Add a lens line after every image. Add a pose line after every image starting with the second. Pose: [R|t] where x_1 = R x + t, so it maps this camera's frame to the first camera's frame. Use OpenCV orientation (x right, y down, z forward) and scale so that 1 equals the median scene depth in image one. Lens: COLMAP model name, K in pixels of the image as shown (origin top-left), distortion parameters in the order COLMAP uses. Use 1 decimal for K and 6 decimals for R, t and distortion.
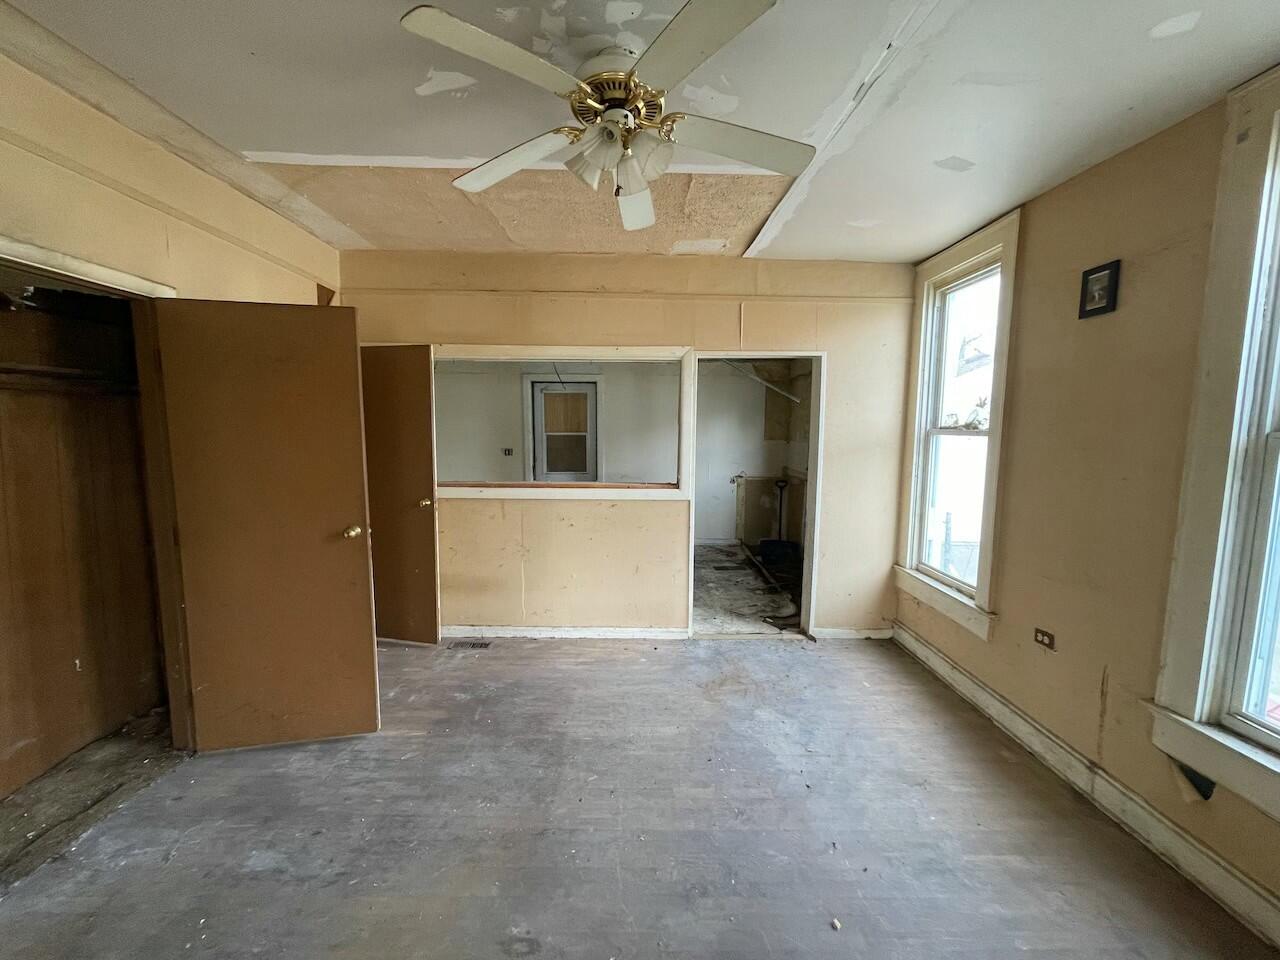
lens RADIAL K [[518.7, 0, 634.5], [0, 518.7, 477.8], [0, 0, 1]] dist [0.000777, 0.000430]
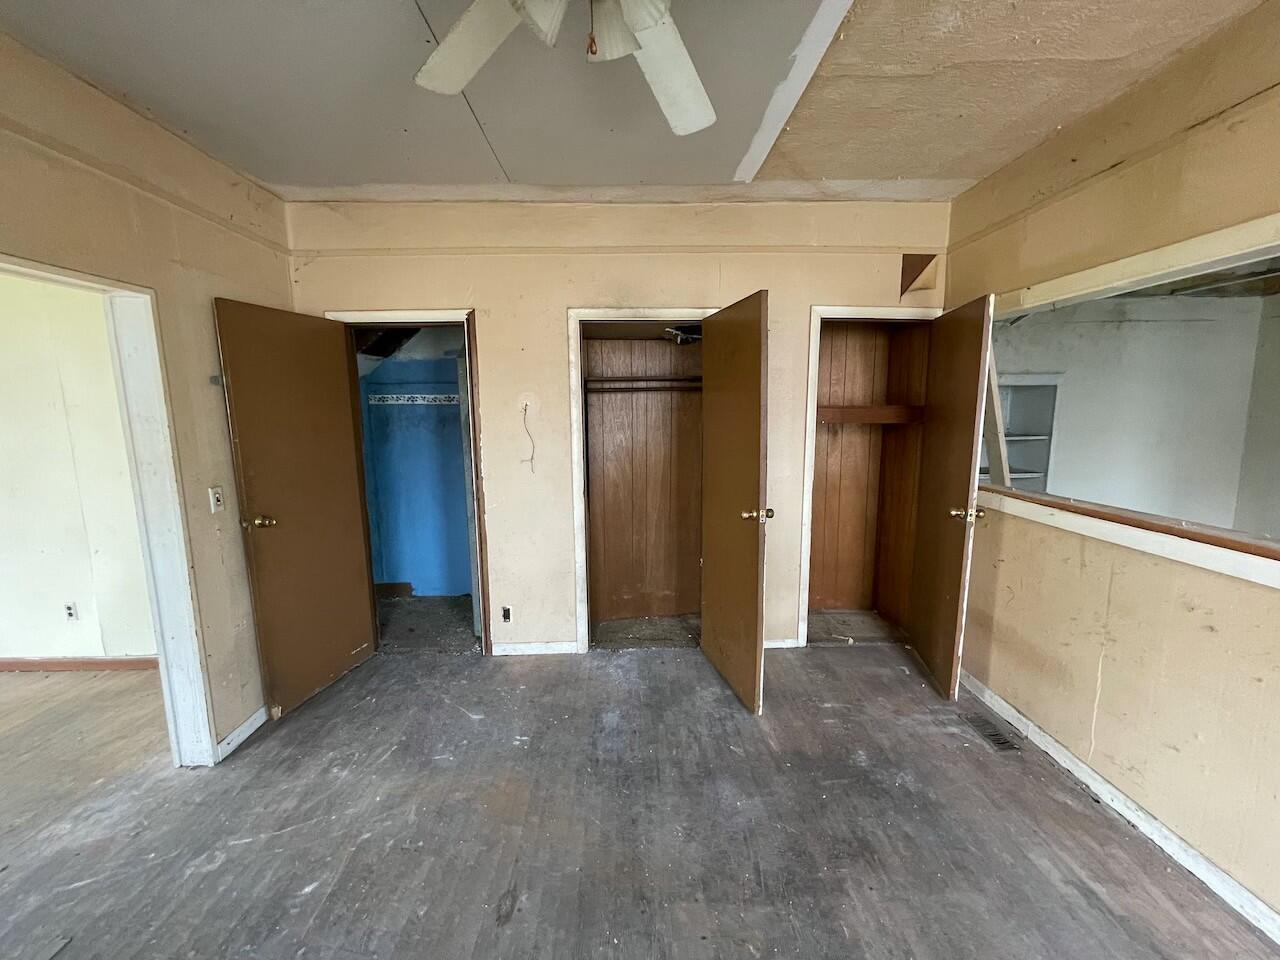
lens RADIAL K [[518.7, 0, 637.8], [0, 518.7, 477.7], [0, 0, 1]] dist [0.000777, 0.000430]
pose [[0.025281, 0.129542, -0.991252, 0.326676], [-0.092973, 0.987576, 0.126690, -0.054657], [0.995348, 0.088957, 0.037011, 0.517230]]
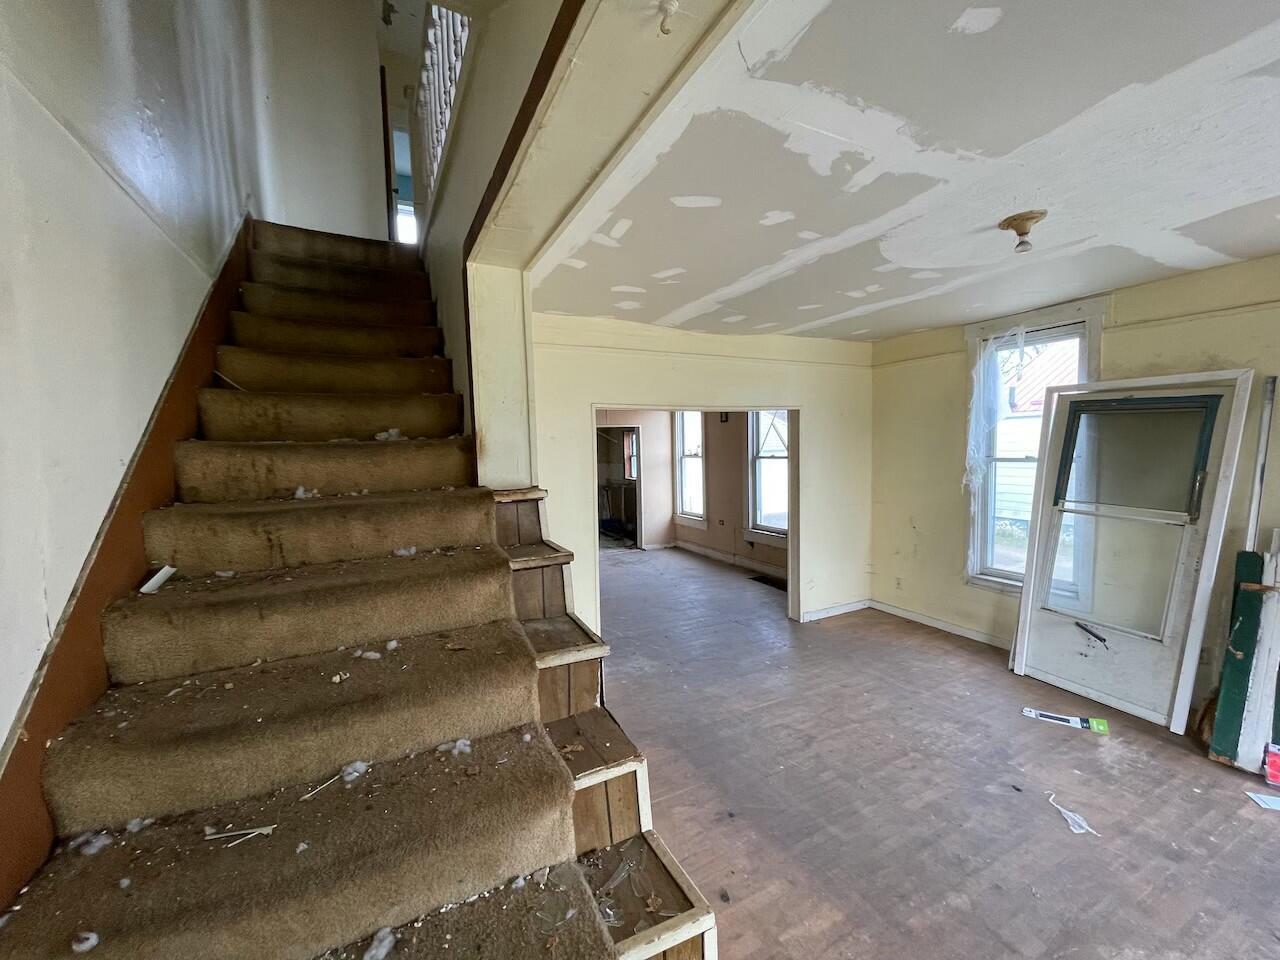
lens RADIAL K [[518.7, 0, 640.2], [0, 518.7, 478.4], [0, 0, 1]] dist [0.000777, 0.000430]
pose [[0.892052, -0.058470, 0.448134, -0.740129], [0.079306, 0.996461, -0.027853, 0.068009], [-0.444919, 0.060386, 0.893533, -1.142802]]
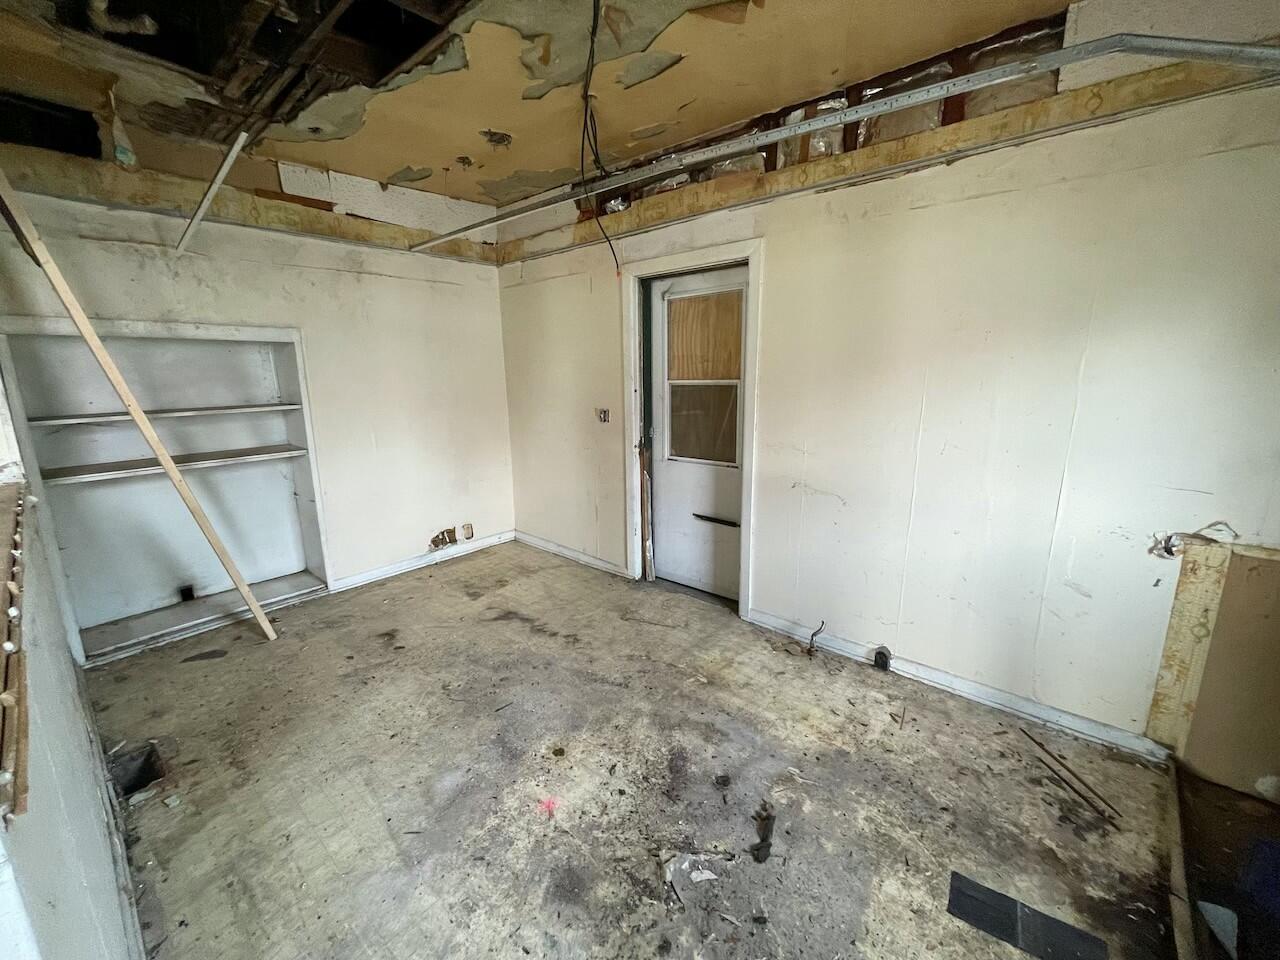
lens RADIAL K [[518.7, 0, 636.8], [0, 518.7, 478.9], [0, 0, 1]] dist [0.000777, 0.000430]
pose [[0.752054, 0.123605, -0.647407, 0.291670], [-0.053496, 0.990464, 0.126959, -0.104246], [0.656927, -0.060847, 0.751495, 1.138169]]
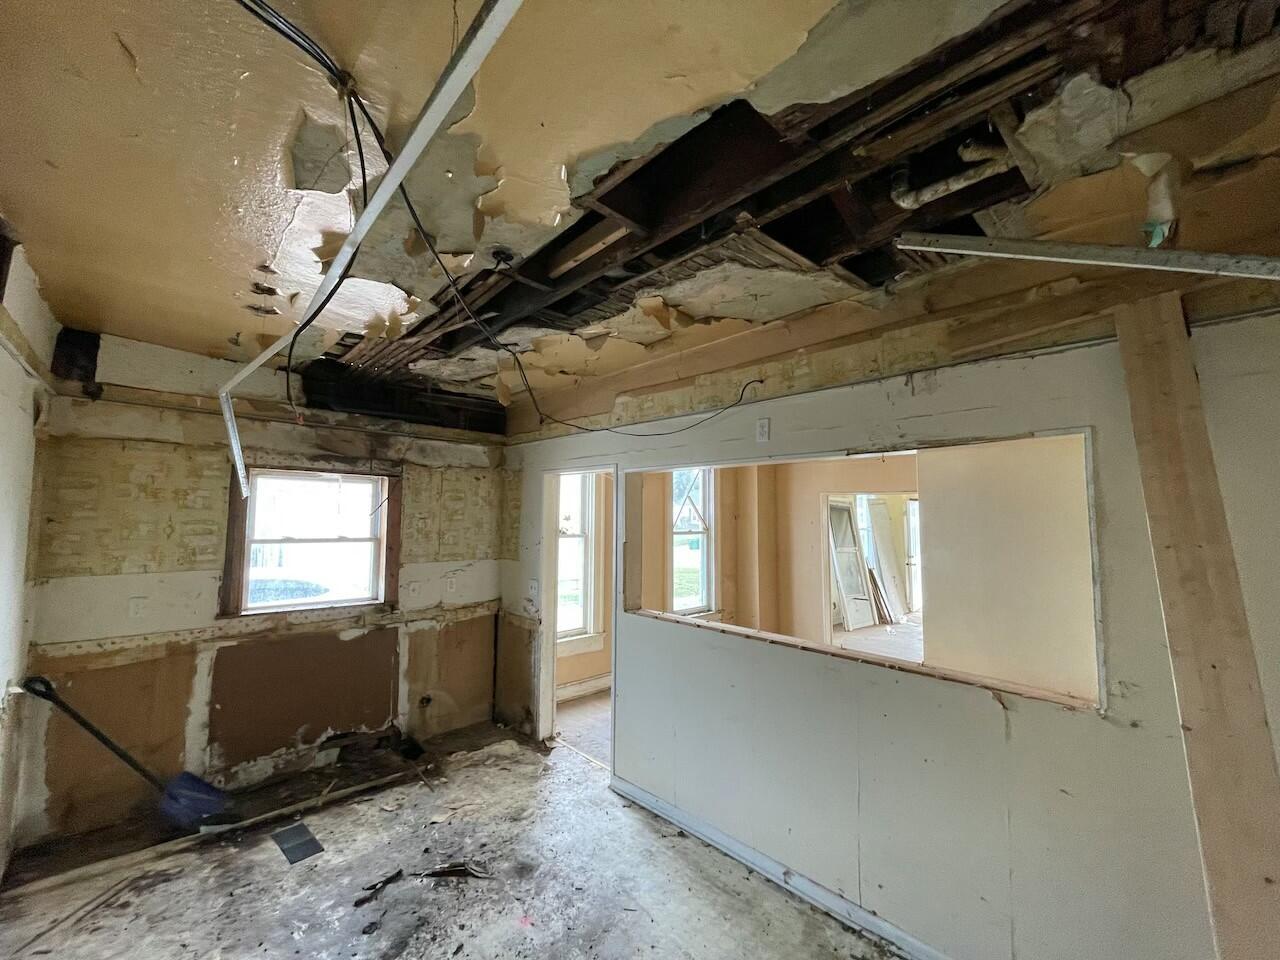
lens RADIAL K [[518.7, 0, 637.6], [0, 518.7, 479.0], [0, 0, 1]] dist [0.000777, 0.000430]
pose [[-0.672847, 0.040108, 0.738693, -0.649148], [0.064767, 0.997889, 0.004813, -0.236686], [-0.736941, 0.051081, -0.674025, 1.748812]]
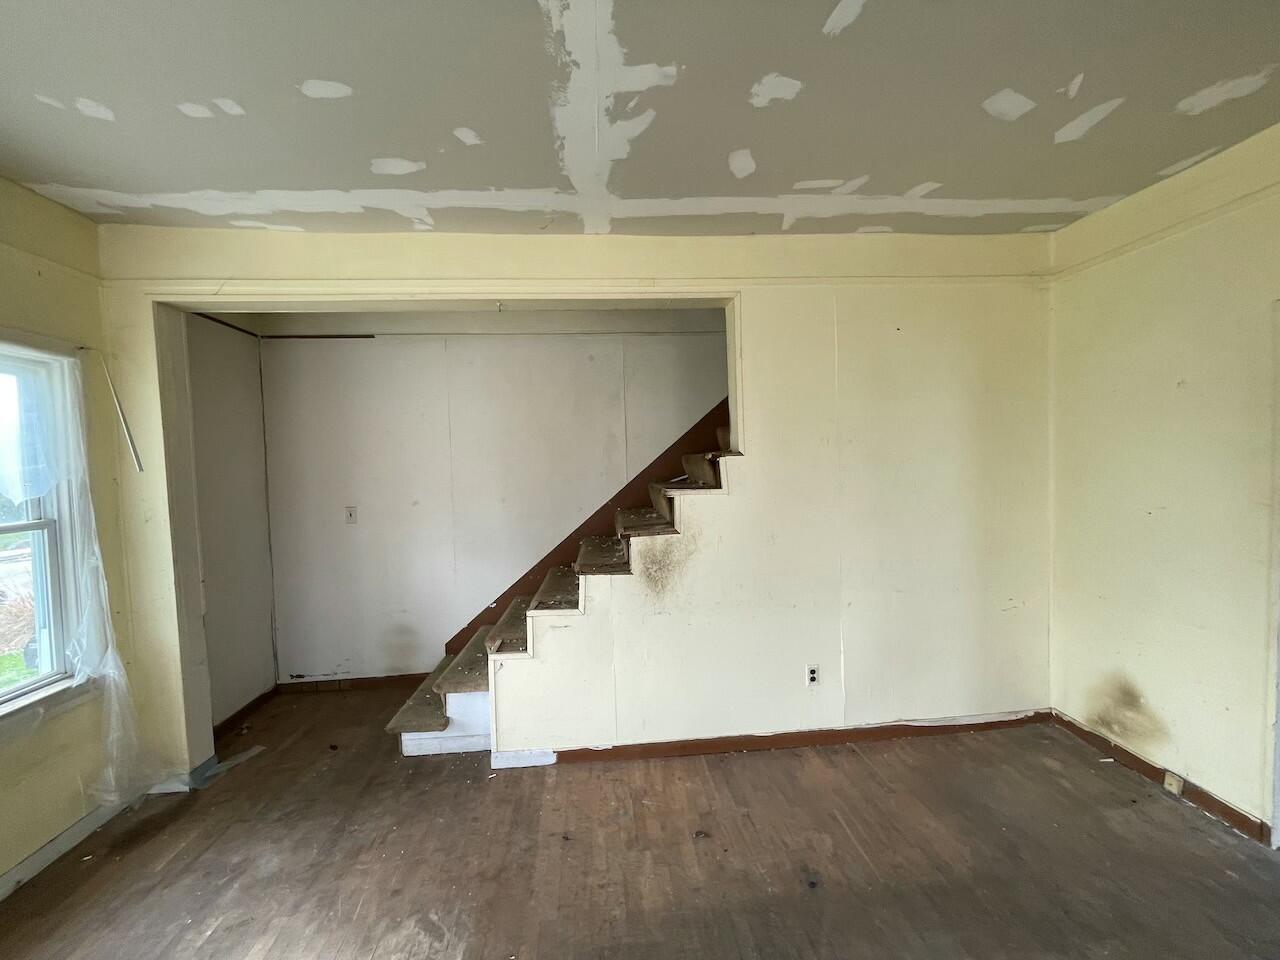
lens RADIAL K [[518.7, 0, 641.9], [0, 518.7, 479.4], [0, 0, 1]] dist [0.000777, 0.000430]
pose [[0.082543, 0.028819, -0.996171, 0.193147], [-0.068039, 0.997413, 0.023217, 0.085466], [0.994262, 0.065862, 0.084290, -0.790041]]
